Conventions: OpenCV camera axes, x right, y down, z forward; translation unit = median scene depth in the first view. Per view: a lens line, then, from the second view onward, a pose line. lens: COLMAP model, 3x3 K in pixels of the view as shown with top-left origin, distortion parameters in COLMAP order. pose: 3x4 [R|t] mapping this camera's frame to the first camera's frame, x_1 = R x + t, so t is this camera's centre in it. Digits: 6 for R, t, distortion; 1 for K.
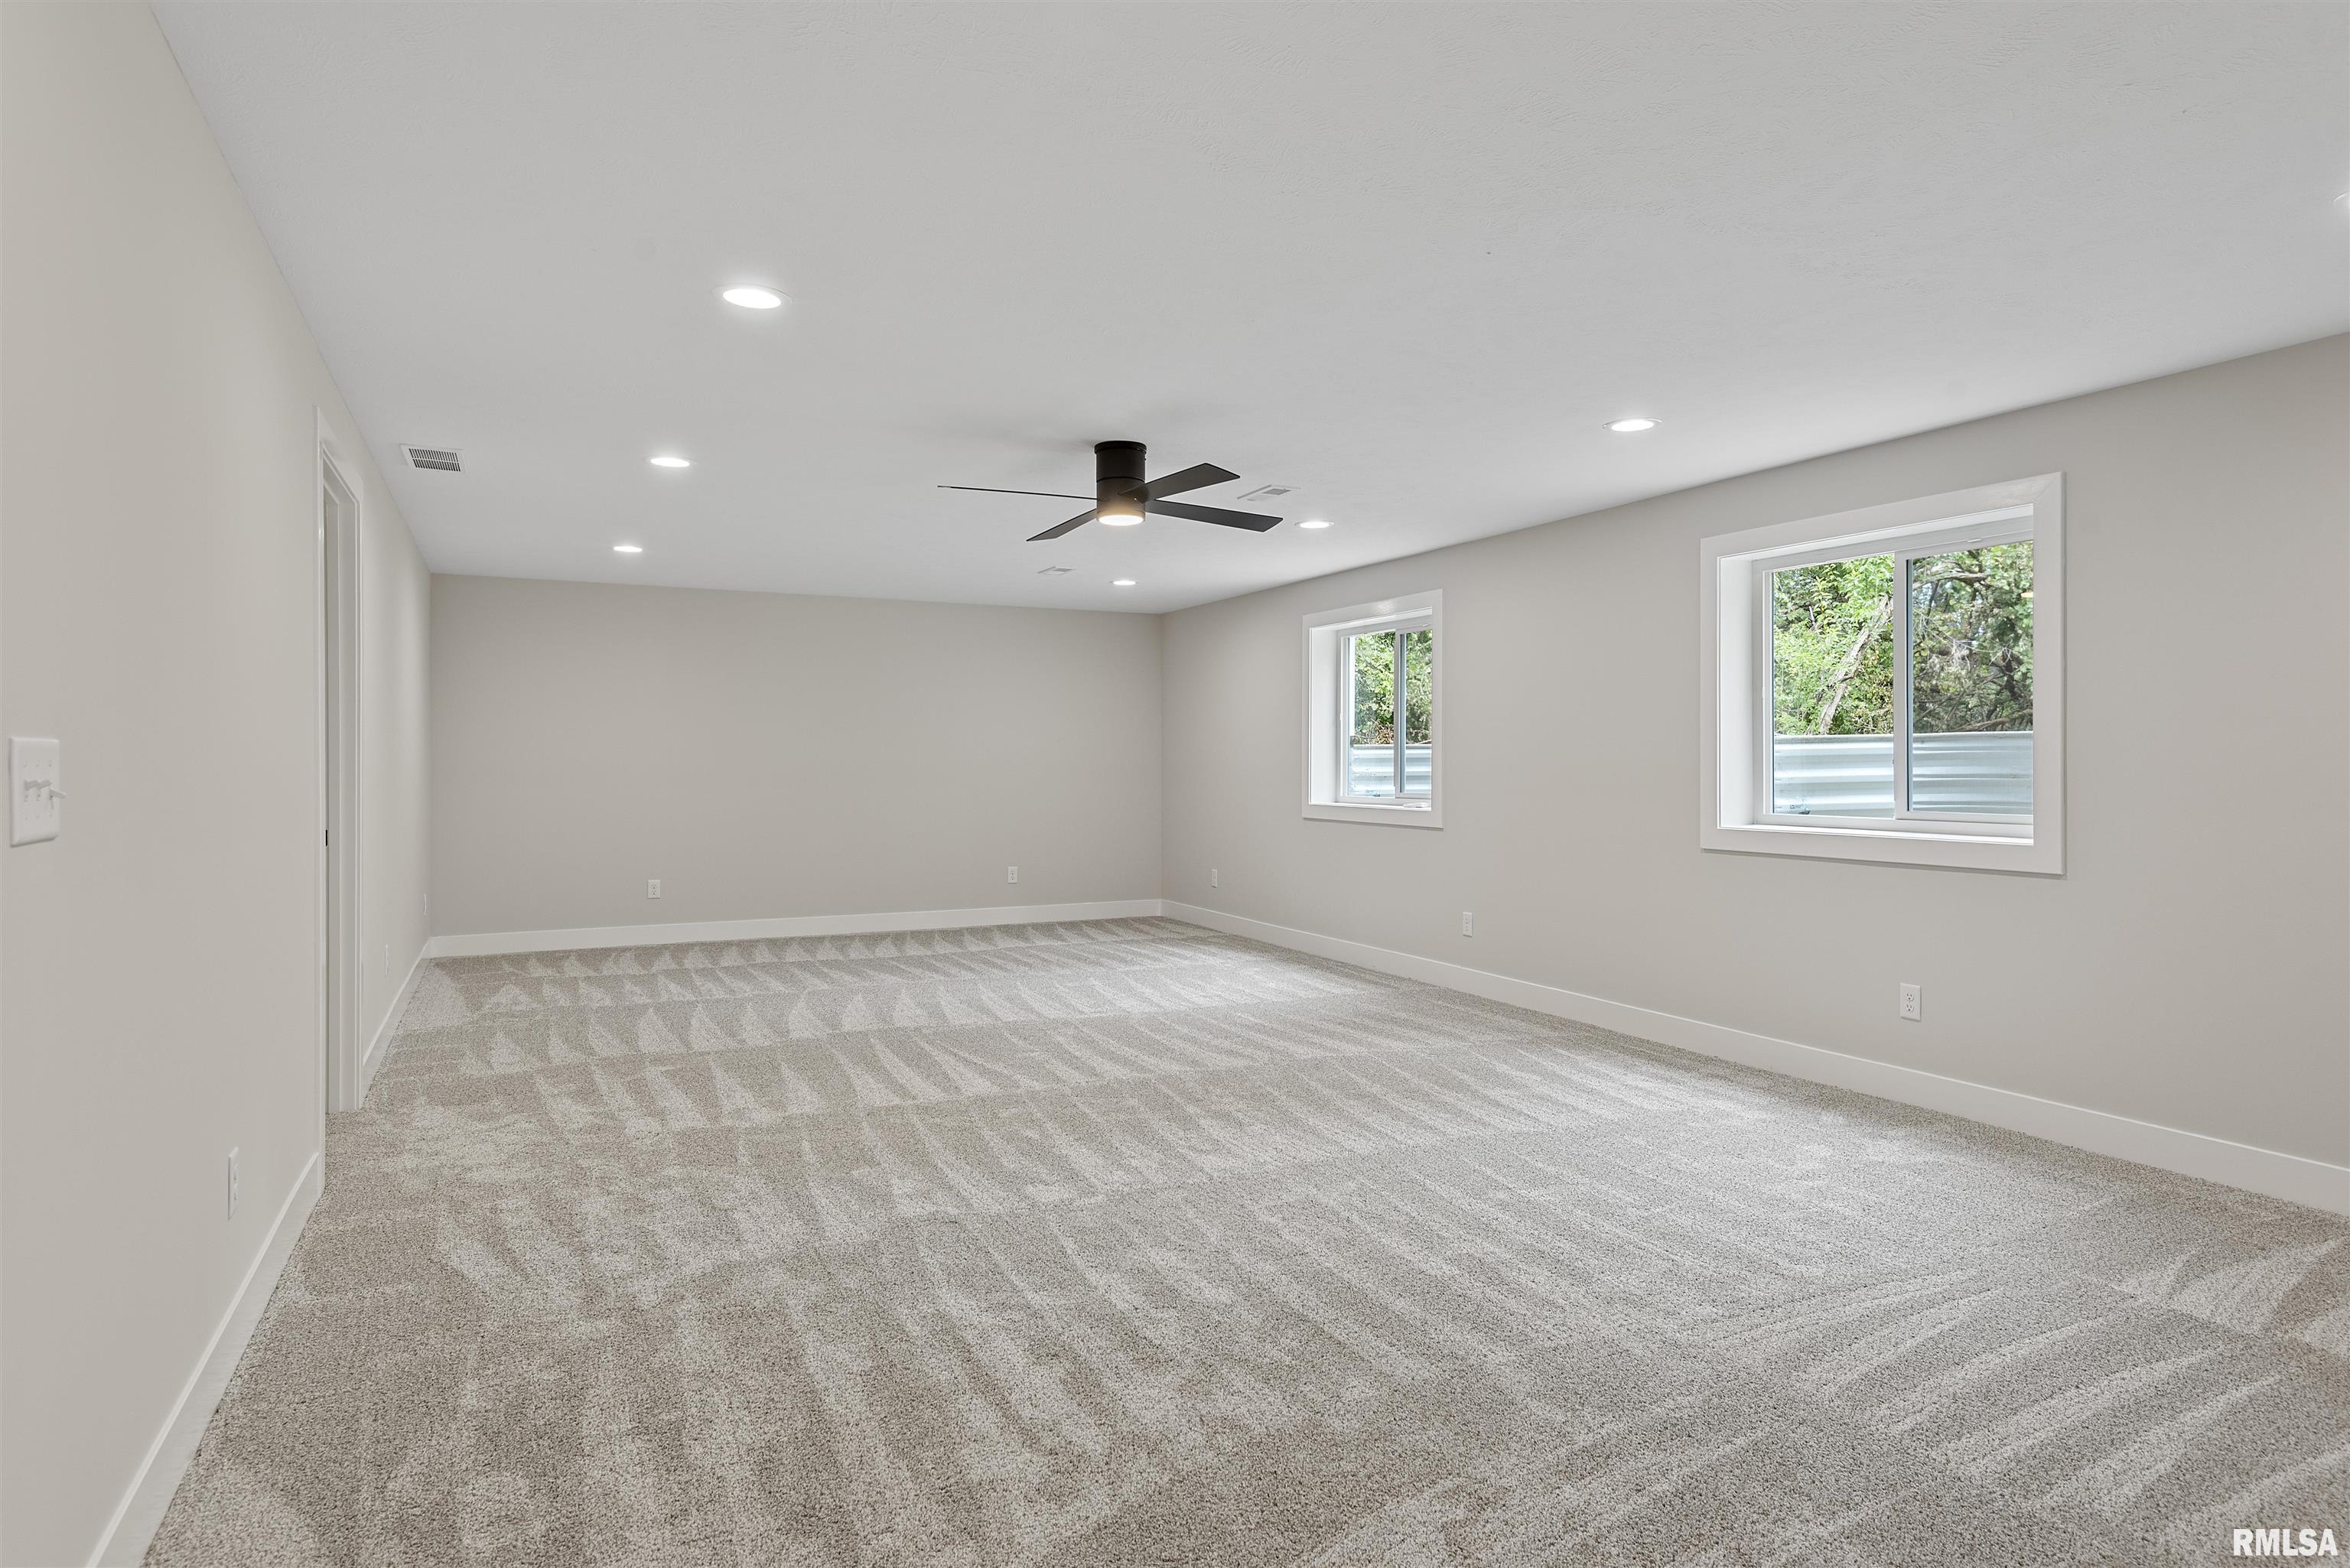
lens RADIAL K [[1344.3, 0, 1184.0], [0, 1344.3, 771.7], [0, 0, 1]] dist [0.037200, -0.018407]
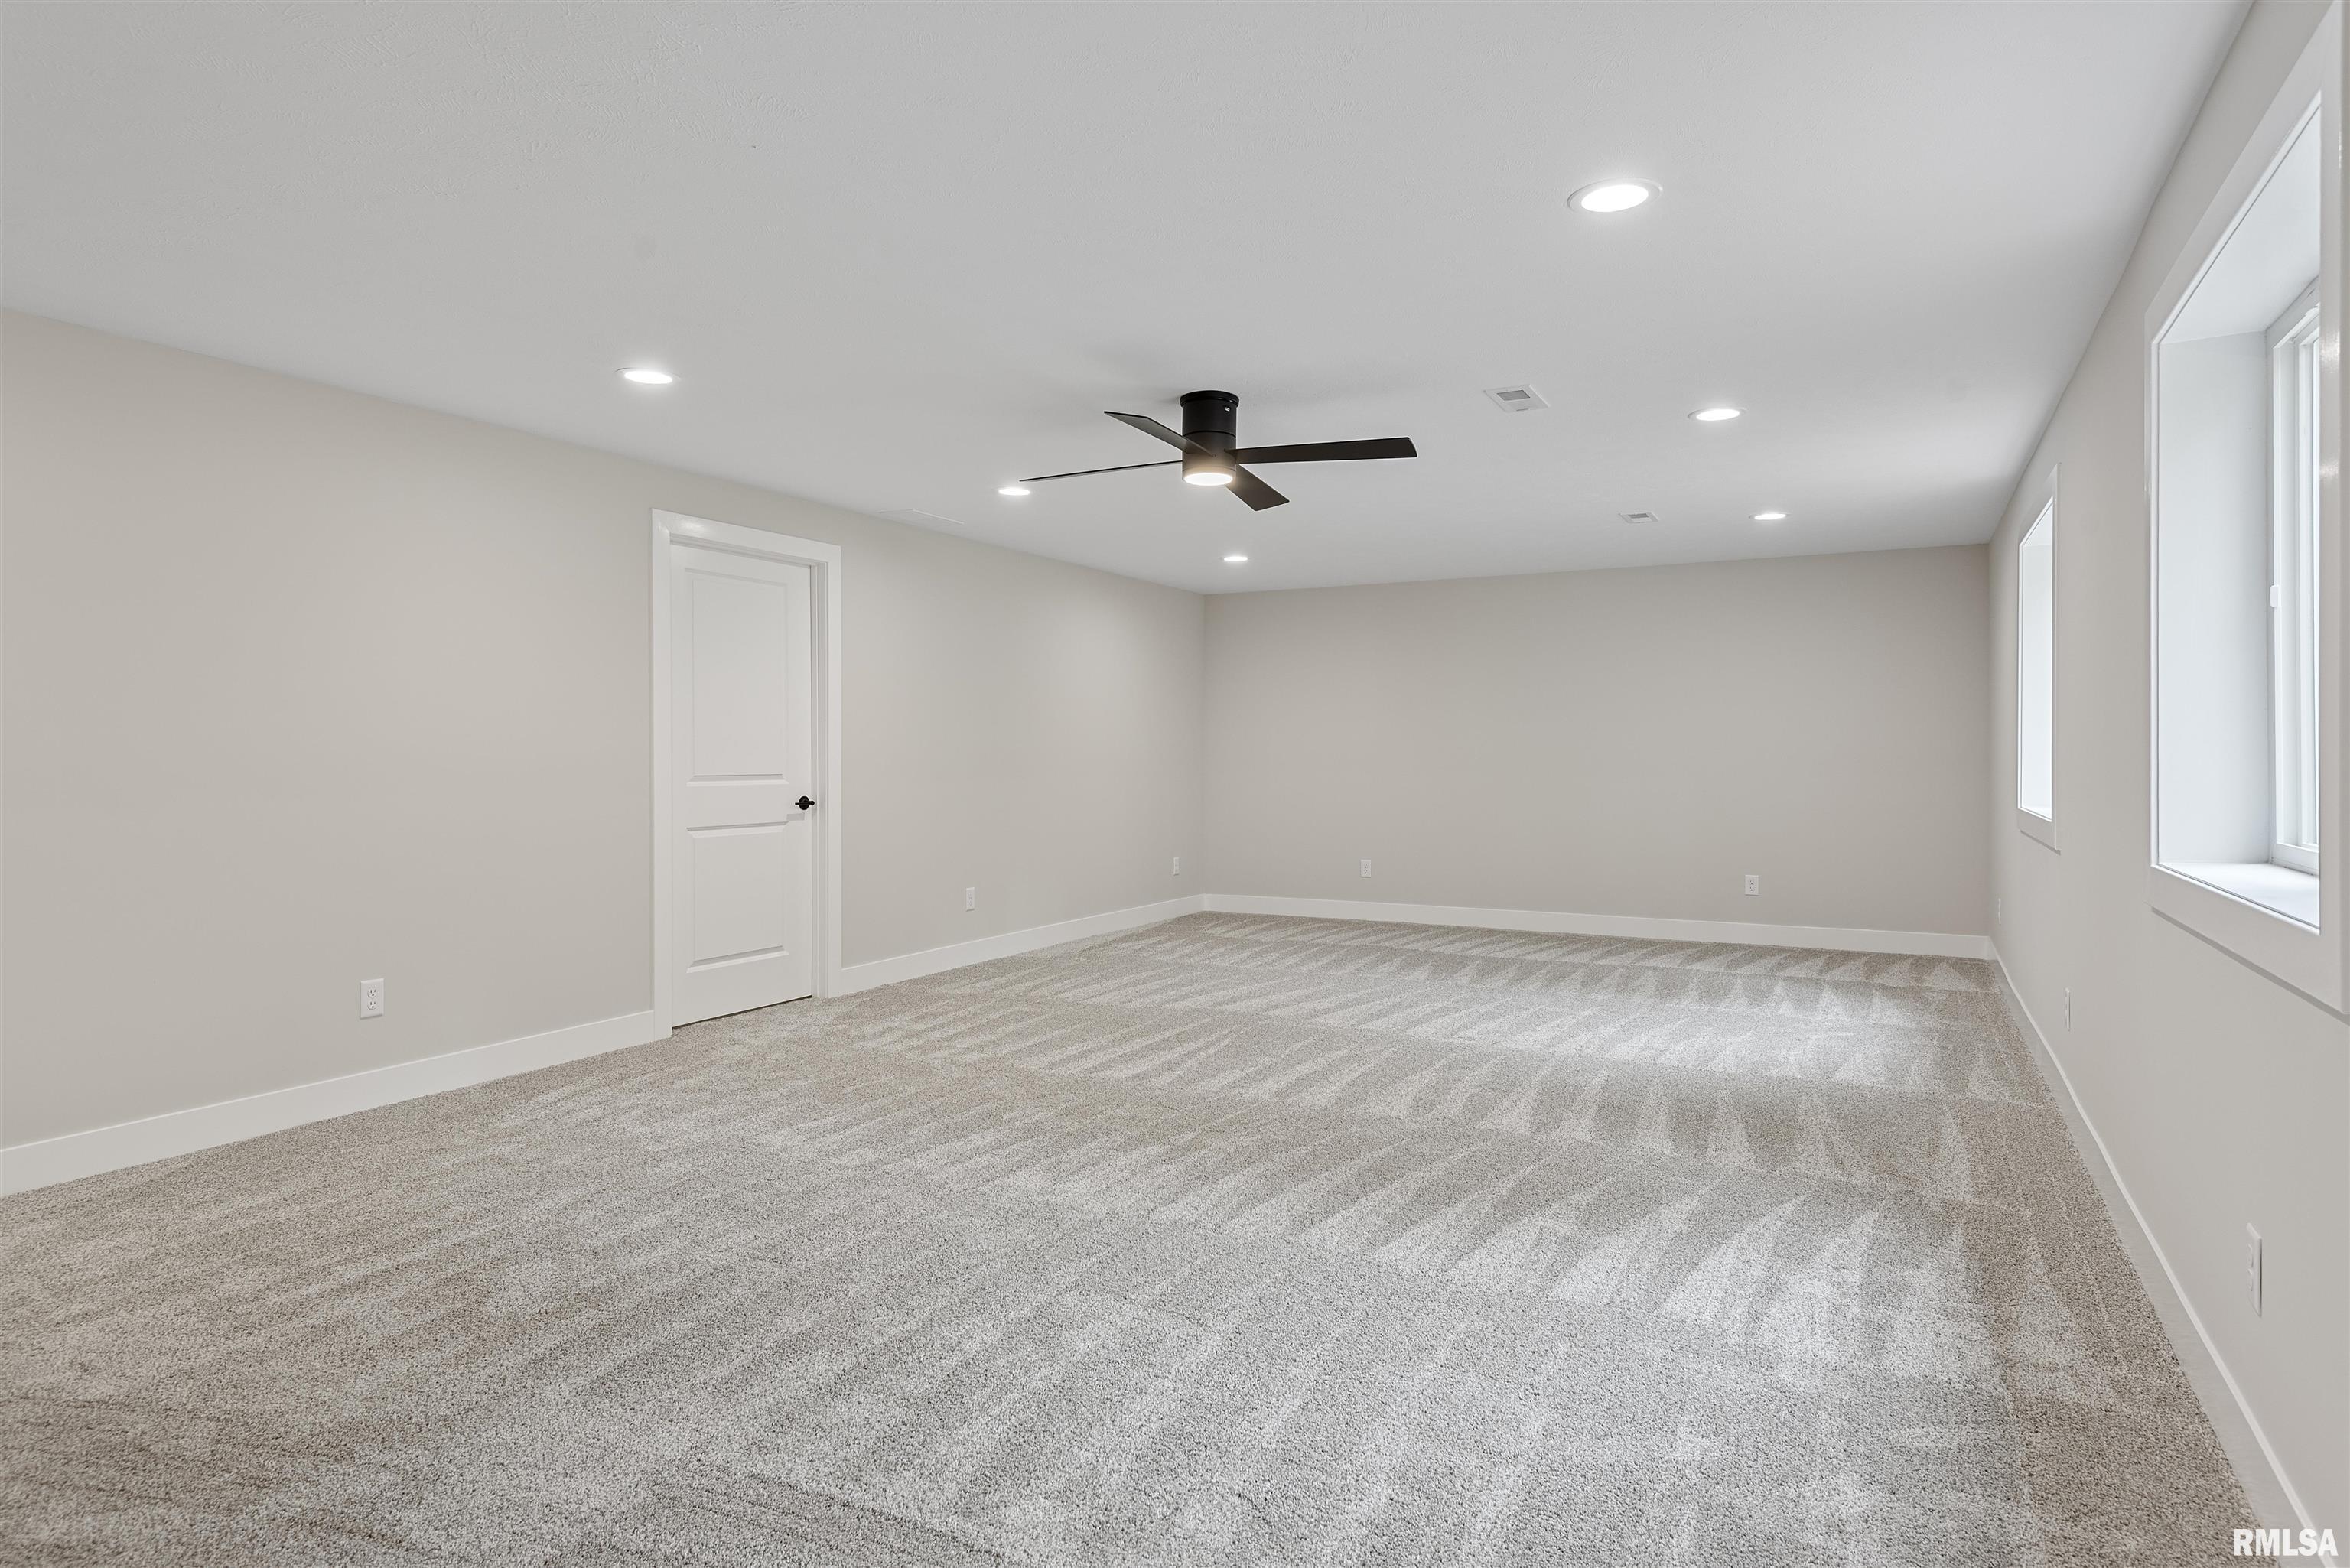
lens RADIAL K [[1344.3, 0, 1172.3], [0, 1344.3, 779.6], [0, 0, 1]] dist [0.037200, -0.018407]
pose [[0.588427, 0.011197, -0.808473, 0.817314], [-0.003162, 0.999928, 0.011547, 0.008465], [0.808544, -0.004238, 0.588420, 0.546203]]
